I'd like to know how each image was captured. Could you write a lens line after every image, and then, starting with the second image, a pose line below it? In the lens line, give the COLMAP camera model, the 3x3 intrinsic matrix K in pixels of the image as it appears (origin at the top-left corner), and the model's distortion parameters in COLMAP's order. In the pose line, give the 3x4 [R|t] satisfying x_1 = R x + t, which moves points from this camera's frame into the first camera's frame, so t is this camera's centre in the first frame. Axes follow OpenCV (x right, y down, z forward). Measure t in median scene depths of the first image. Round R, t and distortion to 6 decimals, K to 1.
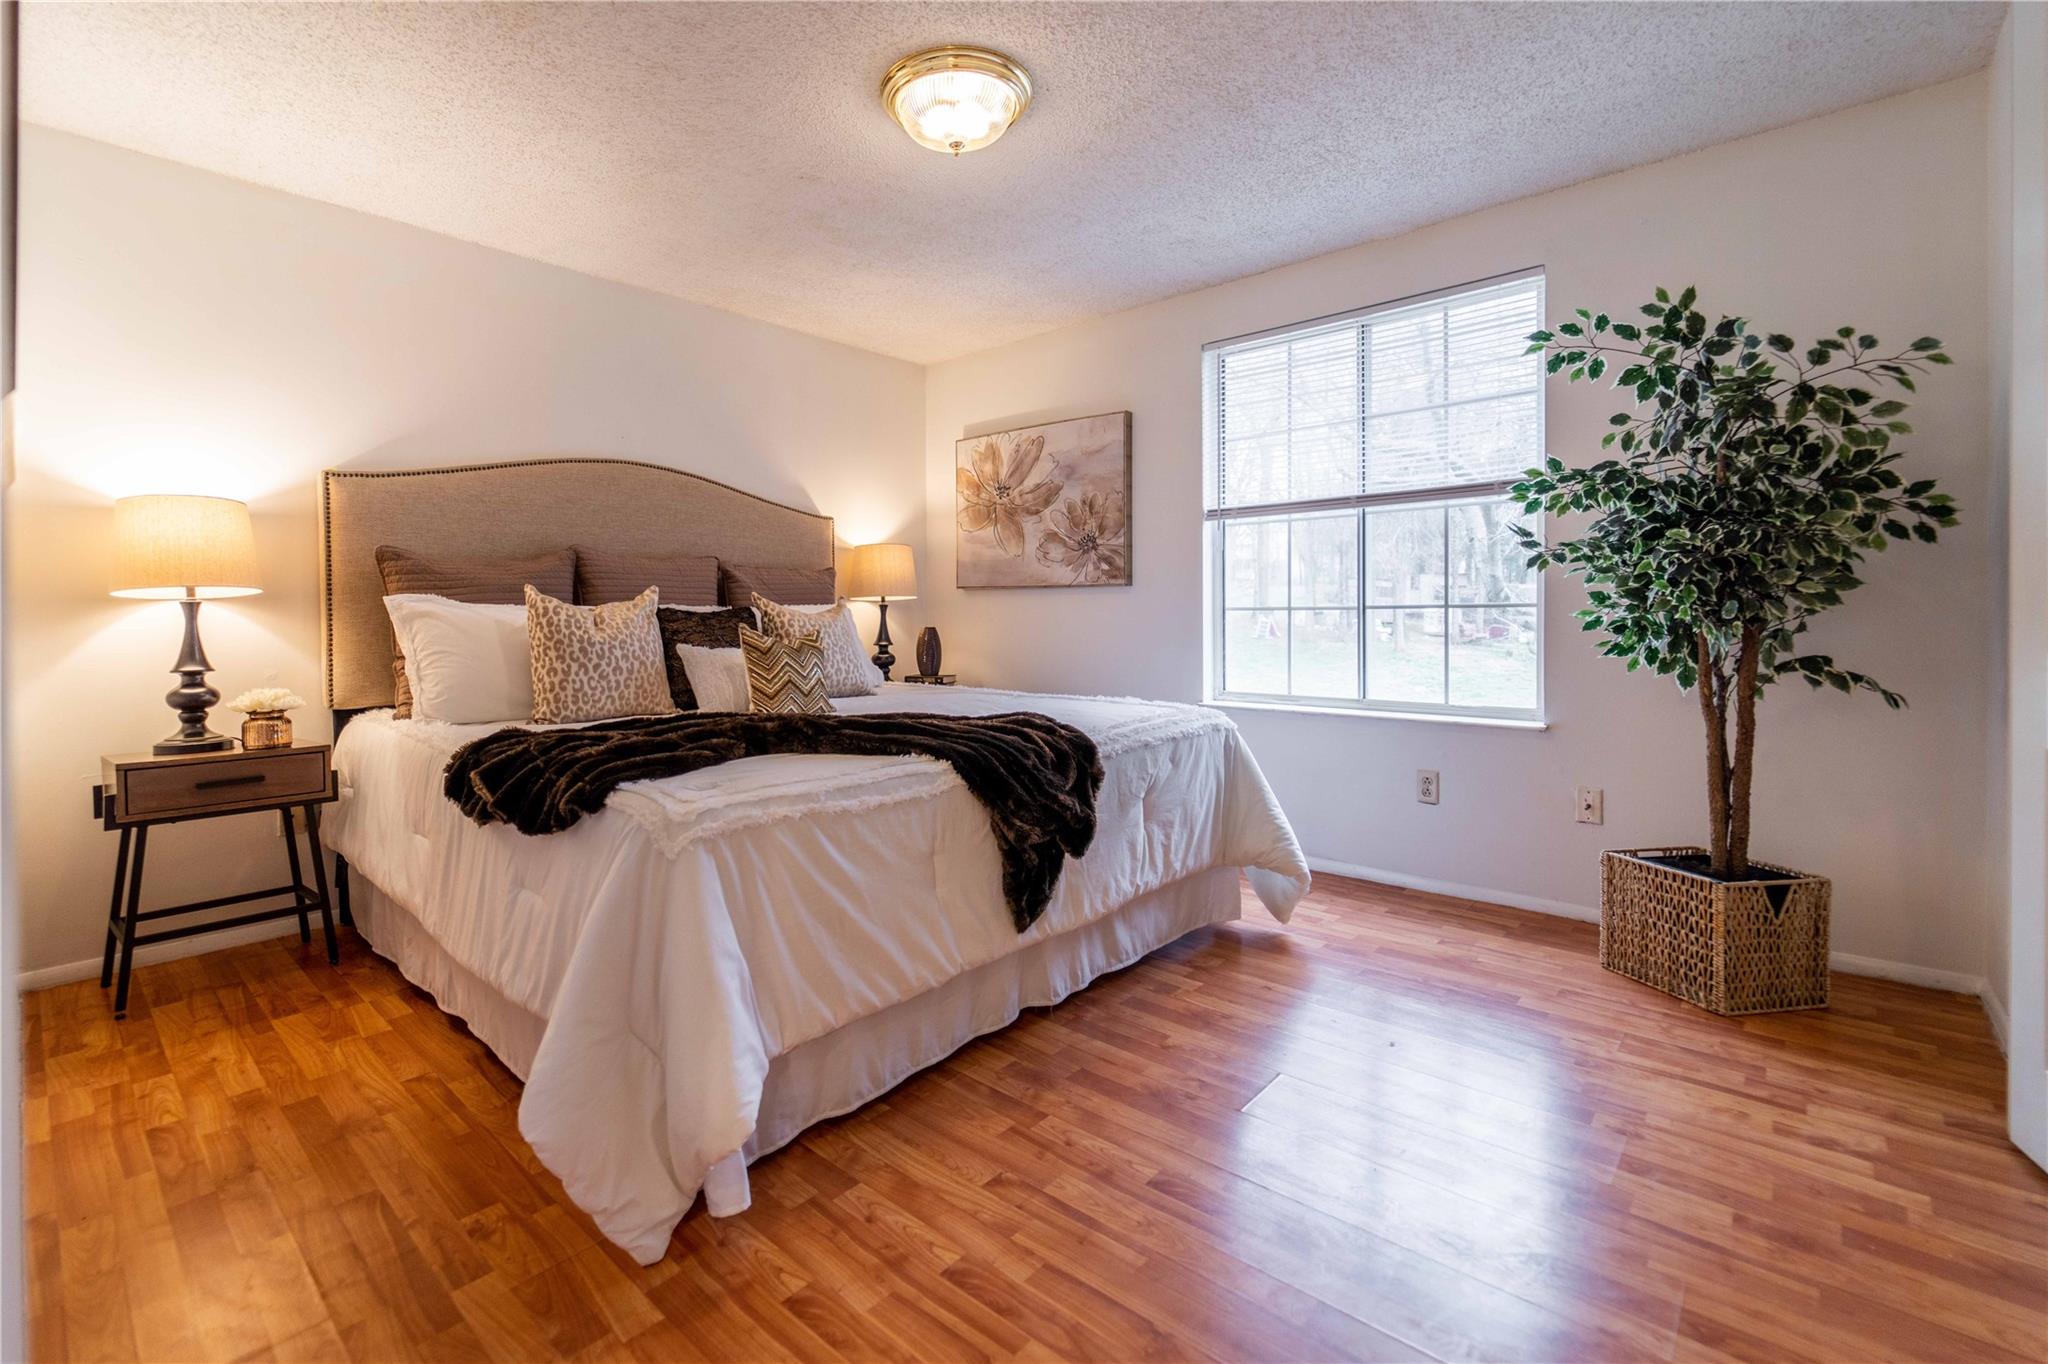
lens RADIAL K [[821.9, 0, 1041.0], [0, 821.9, 691.0], [0, 0, 1]] dist [-0.002021, -0.000159]
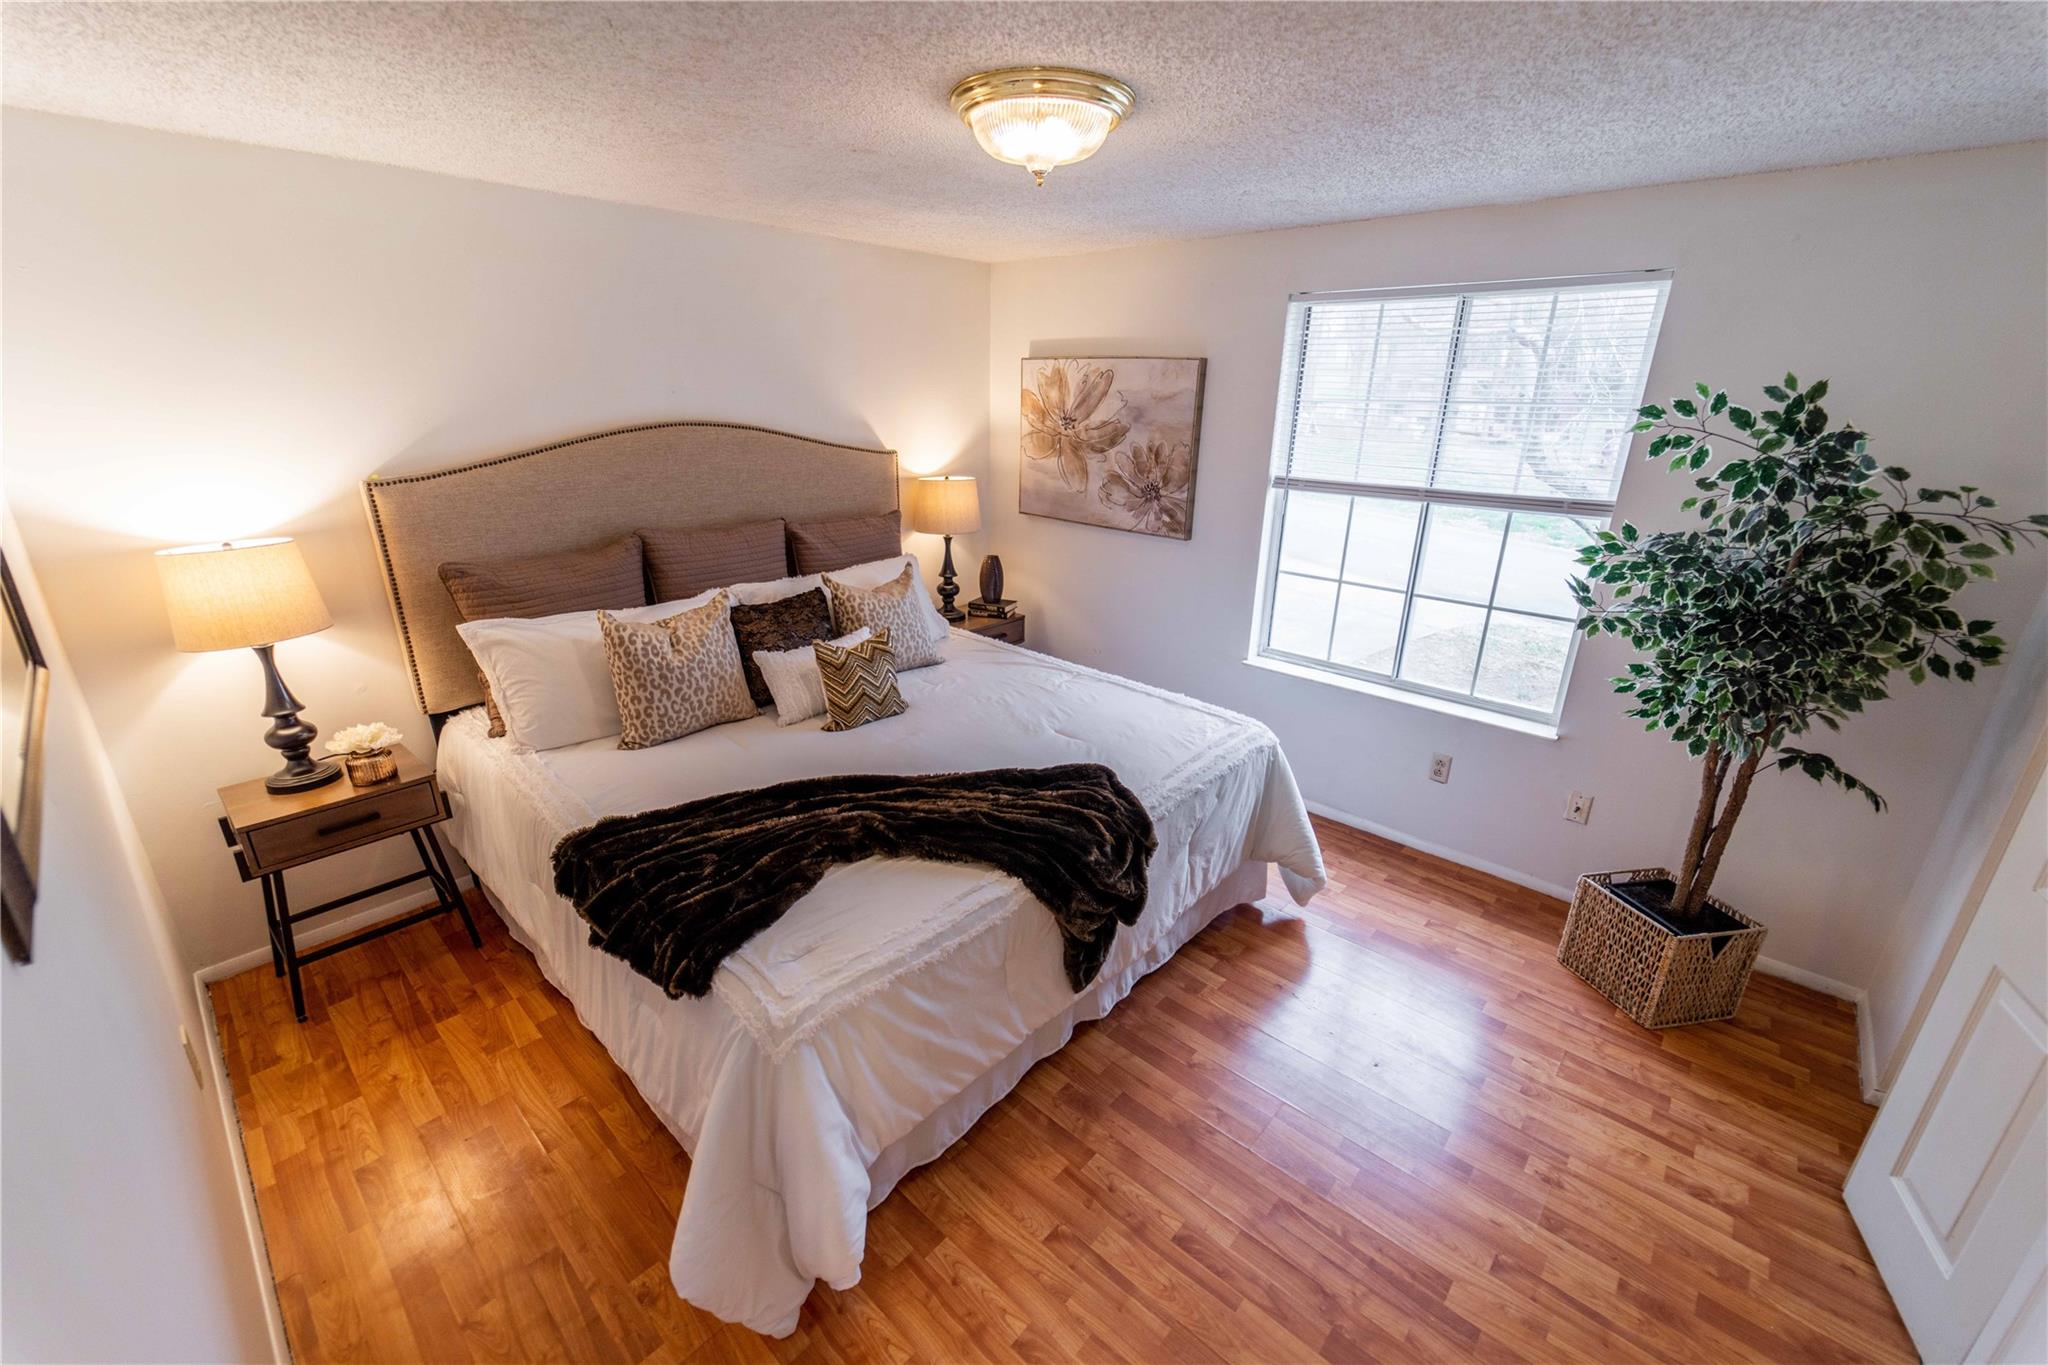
lens RADIAL K [[739.8, 0, 1095.8], [0, 739.8, 677.1], [0, 0, 1]] dist [-0.001501, -0.000370]
pose [[0.998625, 0.045842, 0.025417, -0.041115], [-0.051290, 0.954586, 0.293489, -0.396389], [-0.010808, -0.294389, 0.955625, 0.116476]]
